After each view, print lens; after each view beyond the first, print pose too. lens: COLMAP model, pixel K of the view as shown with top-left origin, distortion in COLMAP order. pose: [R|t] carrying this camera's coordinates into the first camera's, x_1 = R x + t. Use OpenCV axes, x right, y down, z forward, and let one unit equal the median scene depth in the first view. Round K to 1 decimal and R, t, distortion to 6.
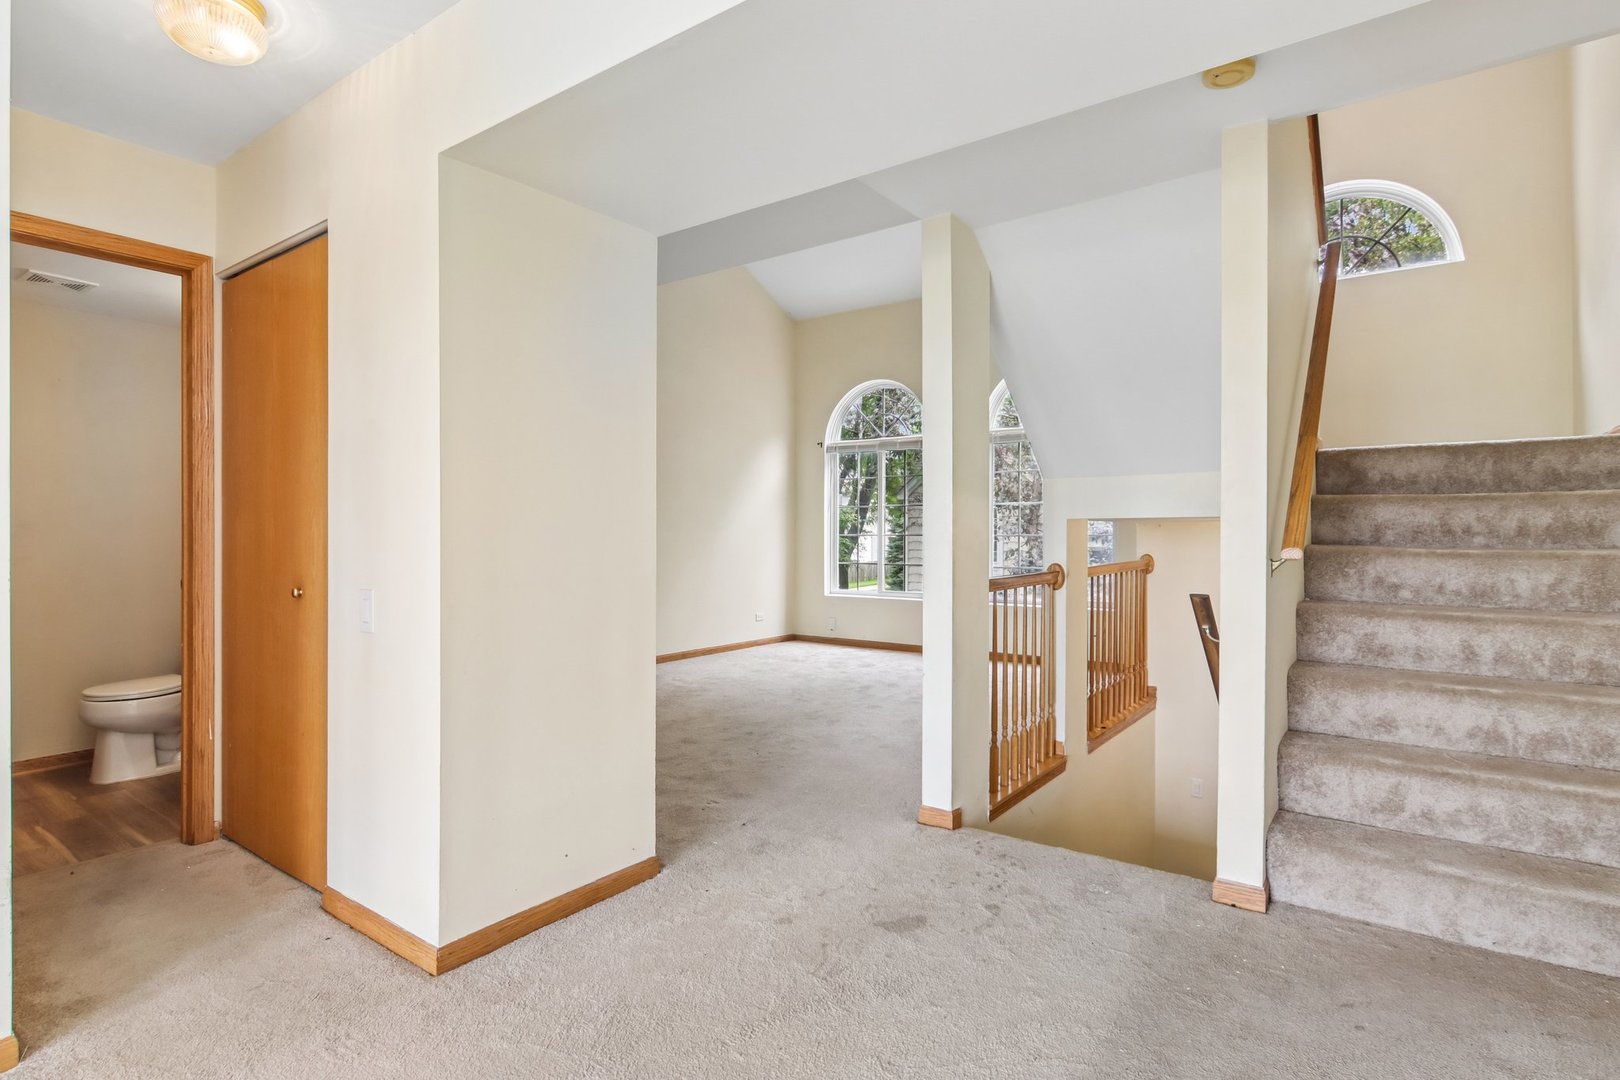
lens RADIAL K [[823.7, 0, 810.0], [0, 823.7, 540.0], [0, 0, 1]] dist [0.004580, -0.023620]
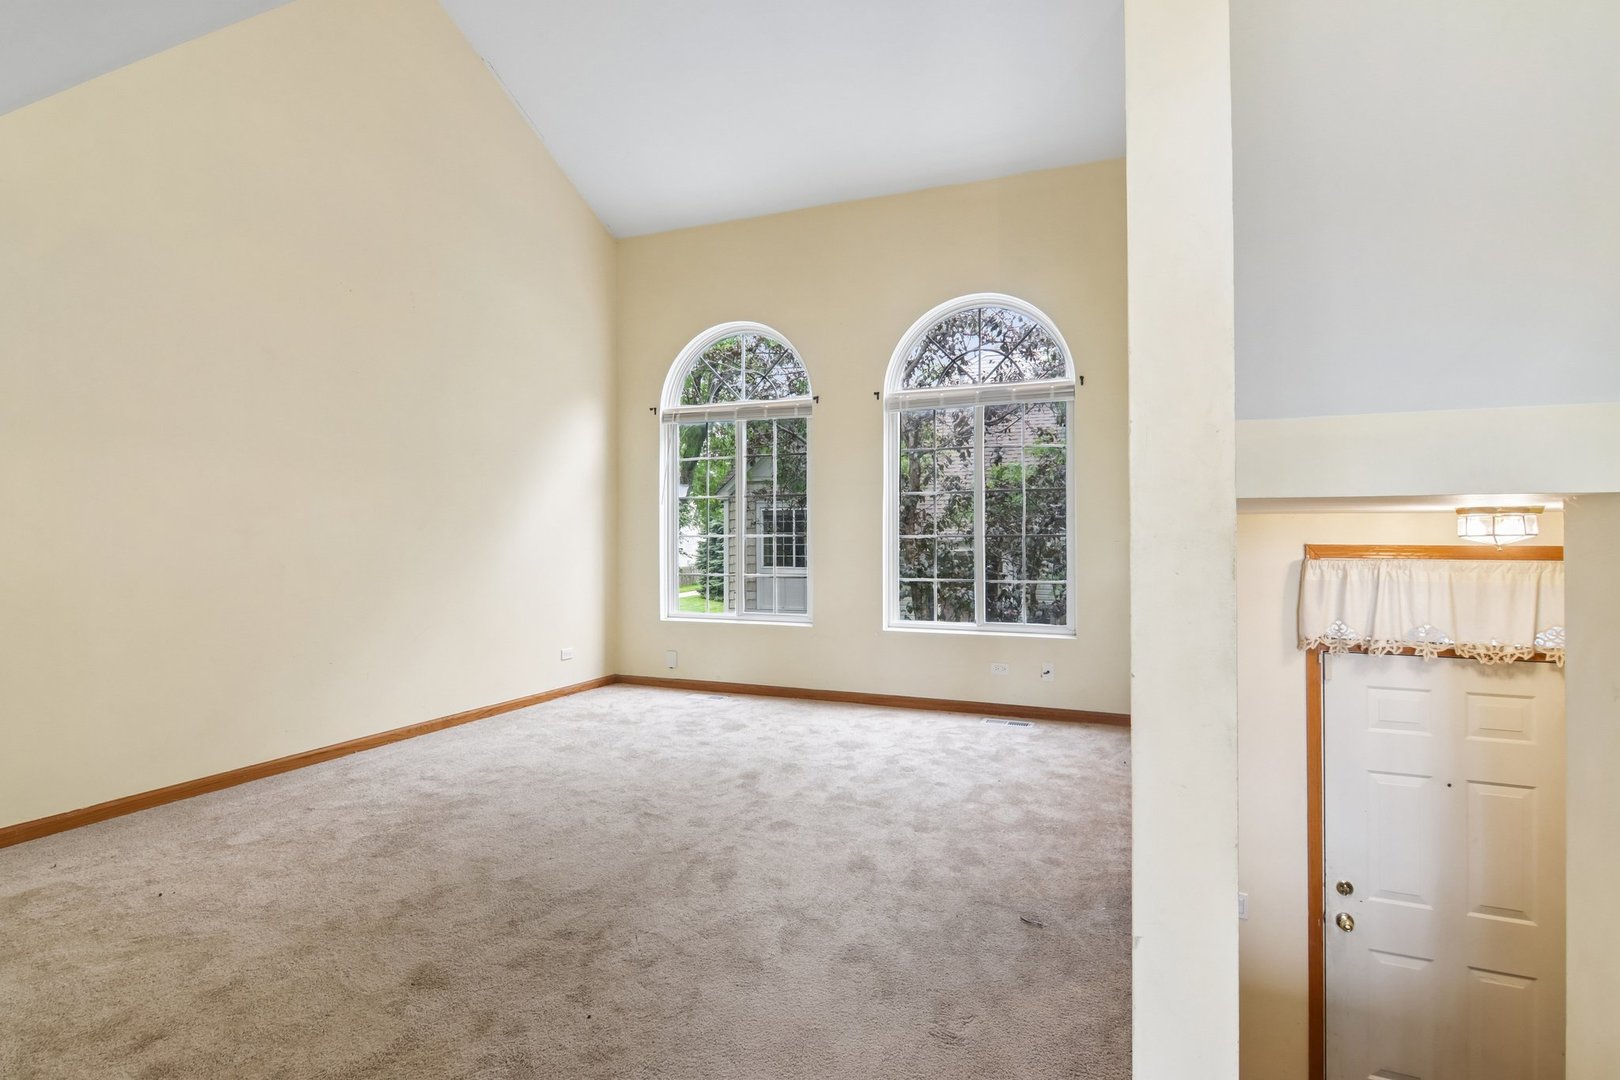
lens RADIAL K [[823.7, 0, 810.0], [0, 823.7, 540.0], [0, 0, 1]] dist [0.004580, -0.023620]
pose [[0.971170, -0.001154, 0.238386, -0.027620], [0.002543, 0.999982, -0.005522, 0.001897], [-0.238375, 0.005969, 0.971155, 0.279083]]
